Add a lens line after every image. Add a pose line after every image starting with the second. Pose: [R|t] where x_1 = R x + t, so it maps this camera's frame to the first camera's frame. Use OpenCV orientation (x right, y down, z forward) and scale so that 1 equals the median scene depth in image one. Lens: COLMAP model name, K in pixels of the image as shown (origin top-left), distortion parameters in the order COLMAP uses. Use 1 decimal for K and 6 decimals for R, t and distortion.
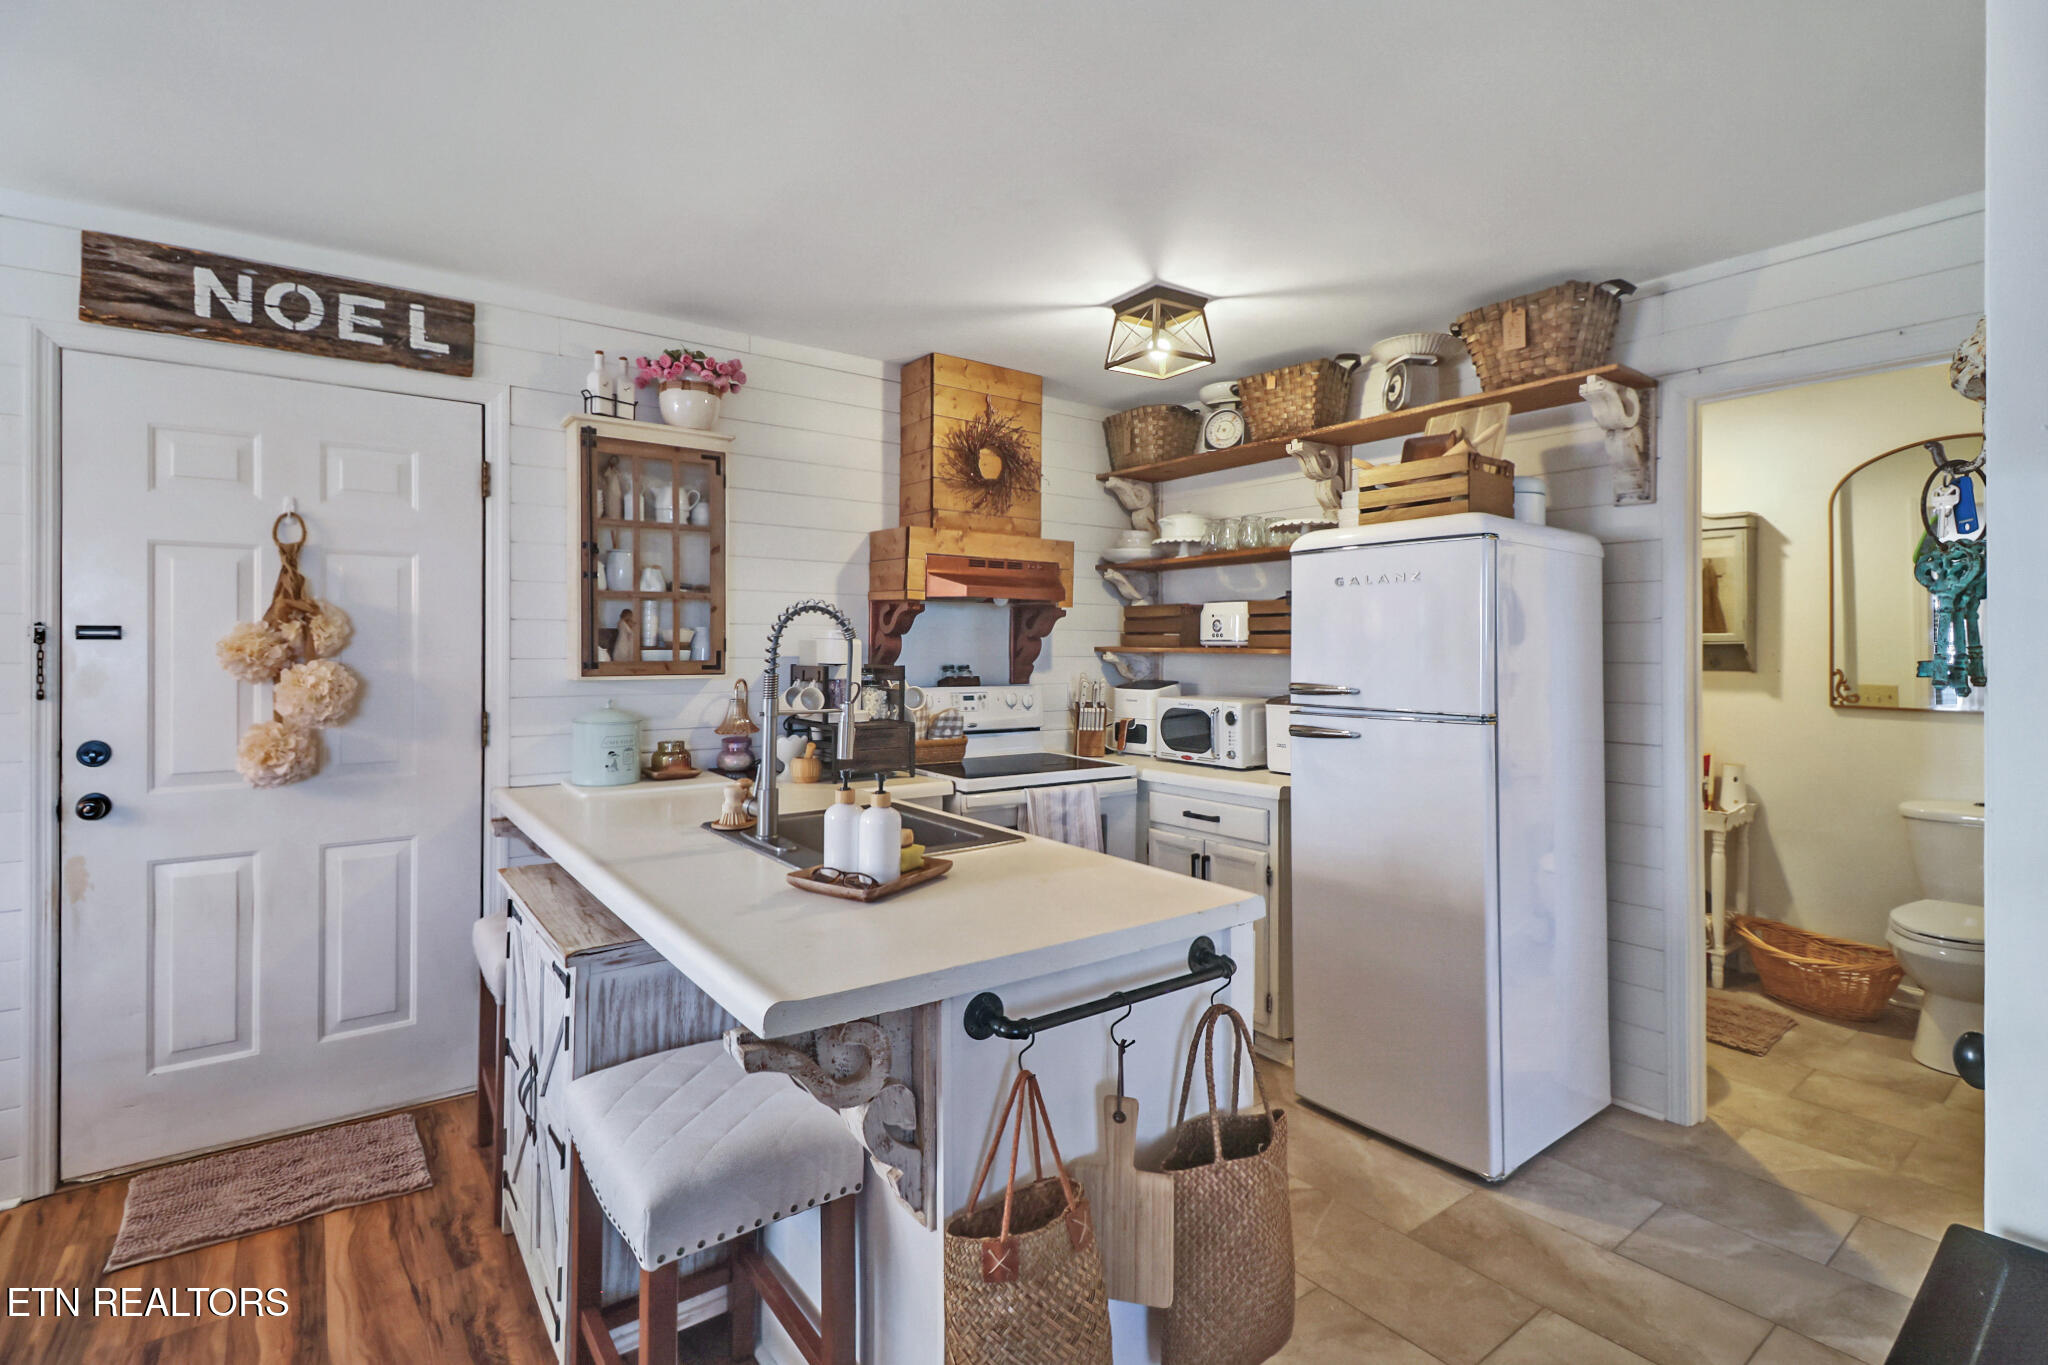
lens RADIAL K [[962.5, 0, 1021.3], [0, 962.5, 648.1], [0, 0, 1]] dist [-0.001816, -0.000196]
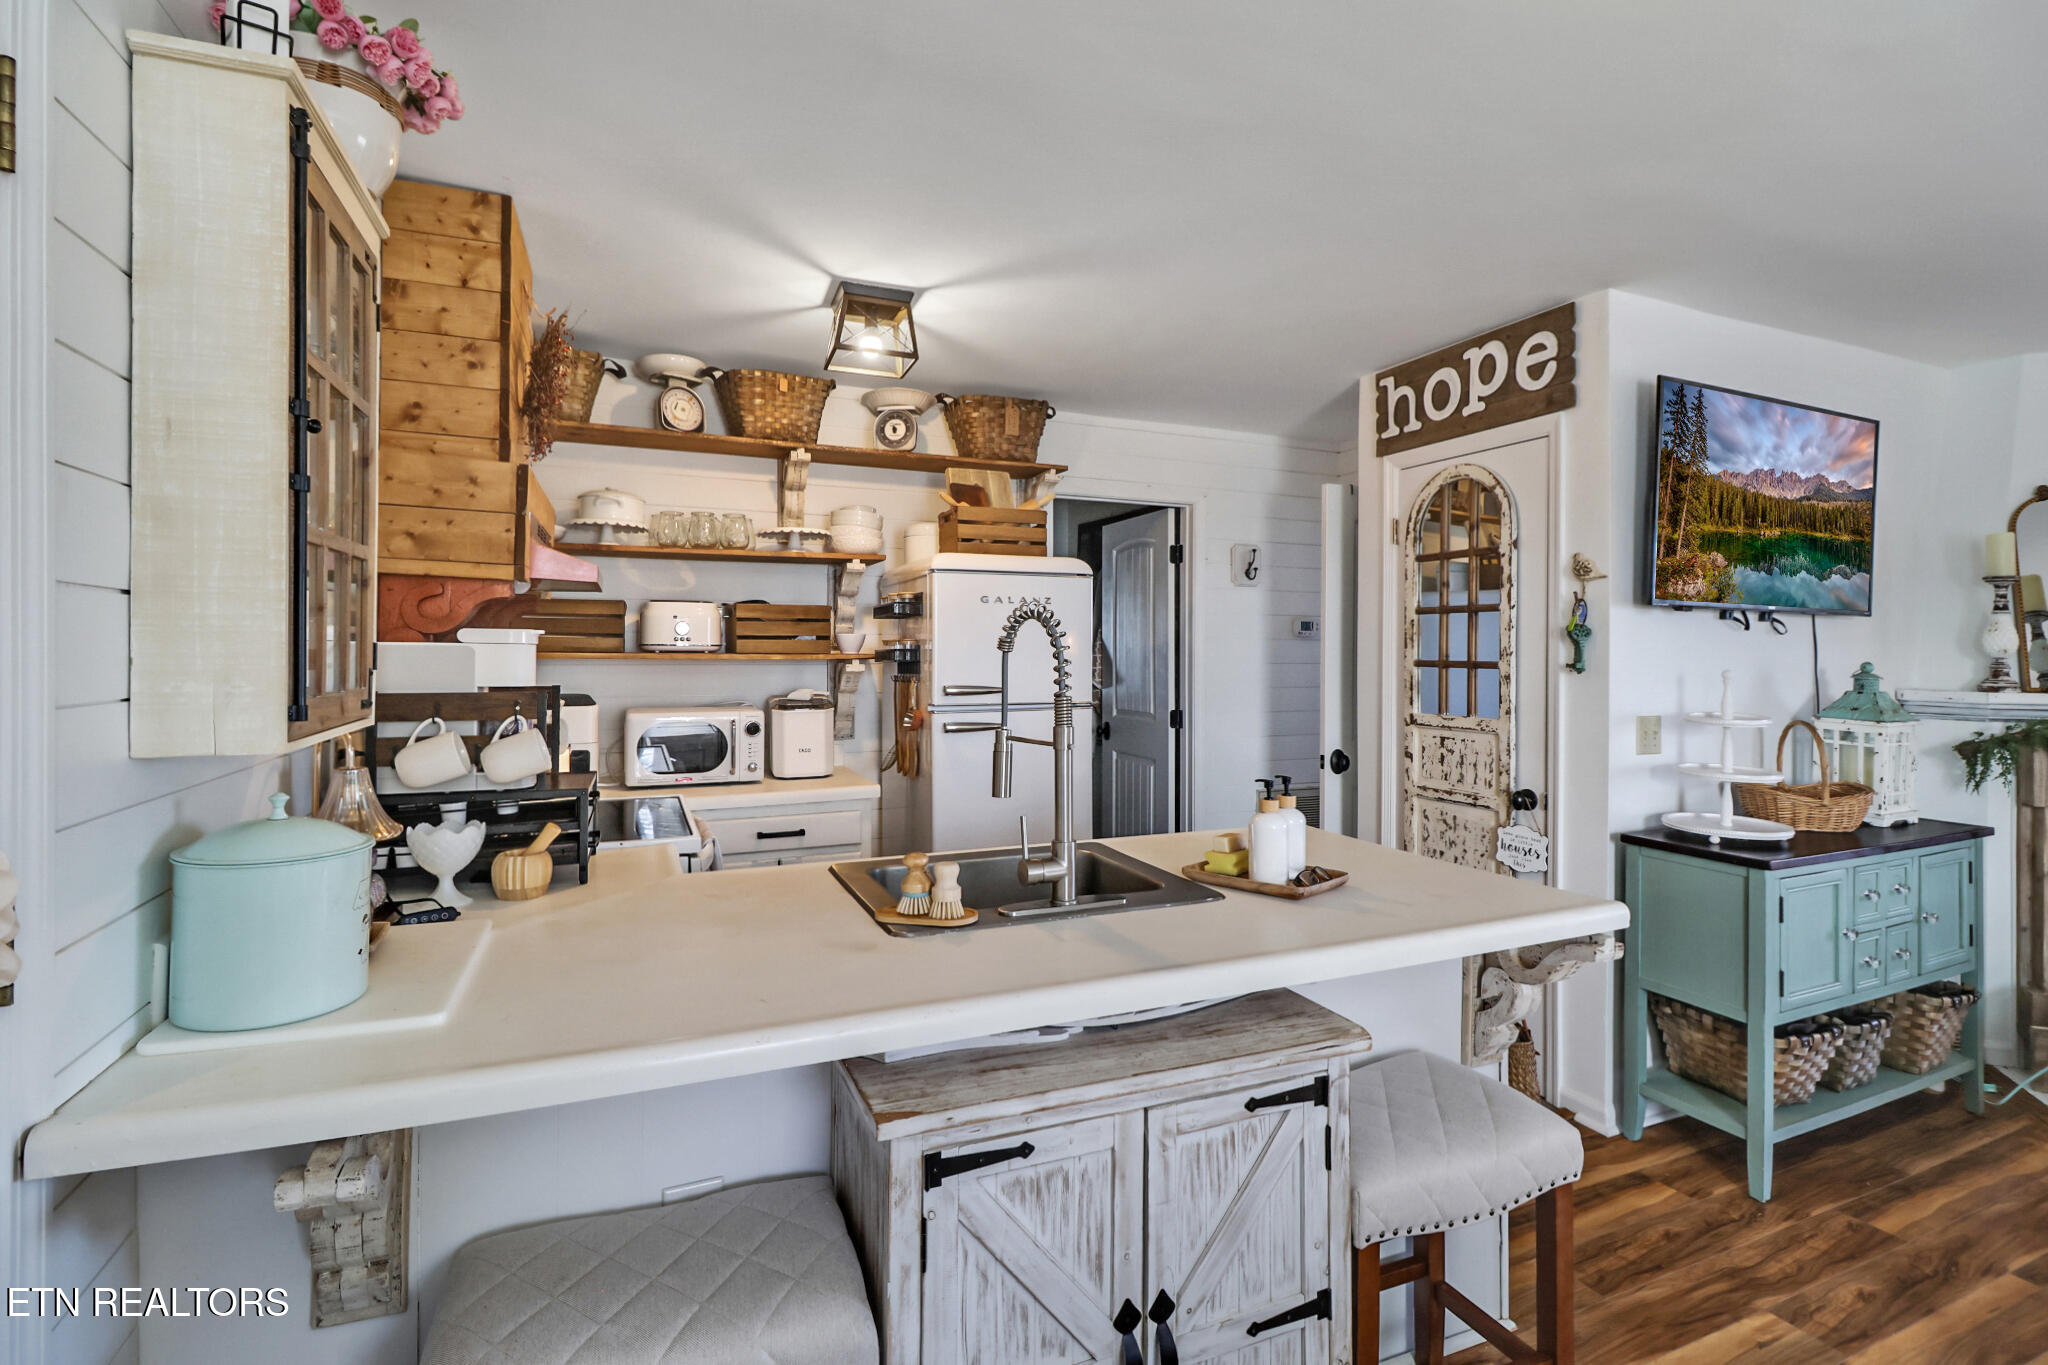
lens RADIAL K [[962.5, 0, 1021.3], [0, 962.5, 648.1], [0, 0, 1]] dist [-0.001816, -0.000196]
pose [[0.248644, -0.002107, 0.968593, -0.638485], [-0.003668, 0.999988, 0.003117, -0.009995], [-0.968588, -0.004328, 0.248634, 0.520554]]
